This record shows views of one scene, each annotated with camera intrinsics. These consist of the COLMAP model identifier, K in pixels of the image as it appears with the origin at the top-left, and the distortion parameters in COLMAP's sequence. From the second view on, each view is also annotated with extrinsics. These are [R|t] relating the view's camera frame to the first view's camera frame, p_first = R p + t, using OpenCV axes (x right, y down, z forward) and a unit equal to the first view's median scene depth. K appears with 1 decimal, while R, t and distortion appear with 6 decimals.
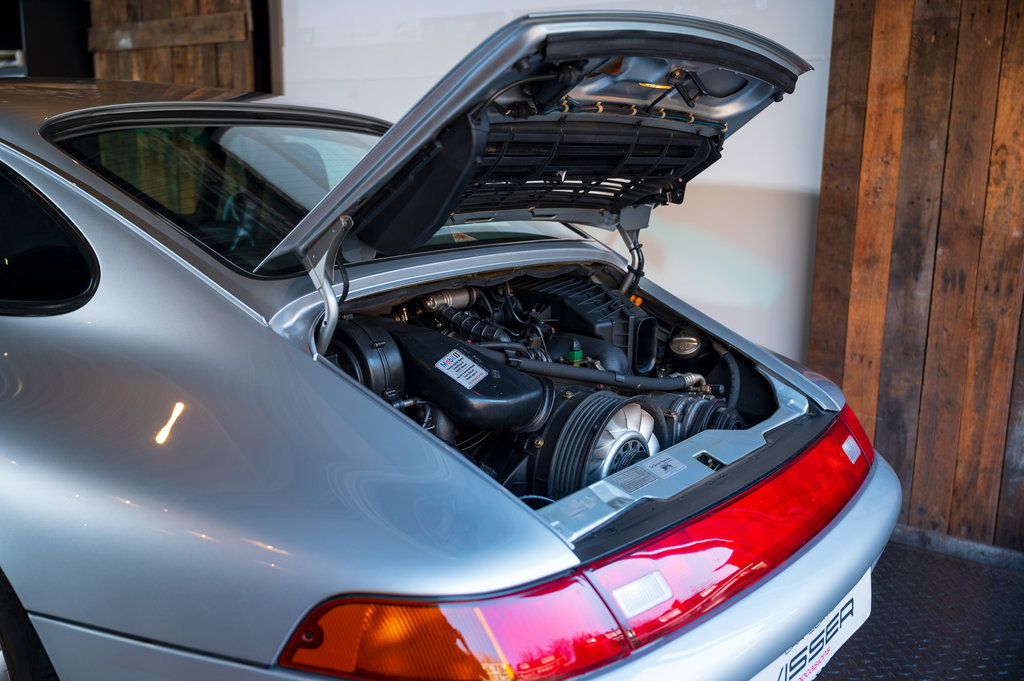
lens RADIAL K [[996.5, 0, 509.4], [0, 996.5, 350.1], [0, 0, 1]] dist [-0.001507, 0.000000]
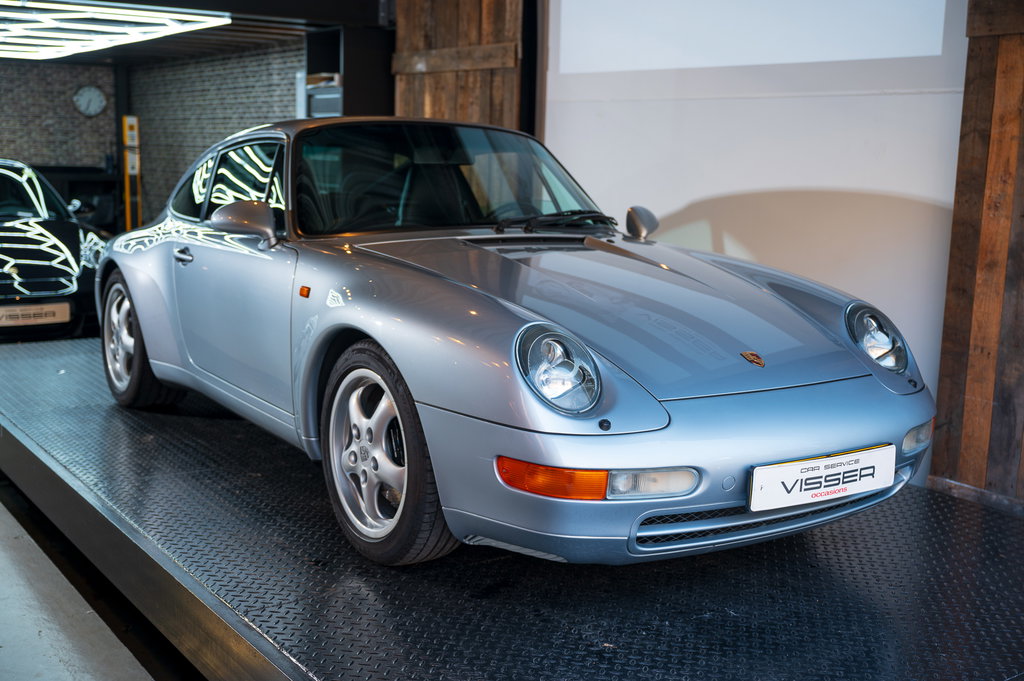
lens RADIAL K [[1159.0, 0, 512.8], [0, 1159.0, 337.8], [0, 0, 1]] dist [-0.008310, 0.000000]
pose [[0.956228, 0.060855, -0.286226, 0.215740], [-0.073949, 0.996642, -0.035154, 0.081248], [0.283126, 0.054781, 0.957517, -0.433072]]
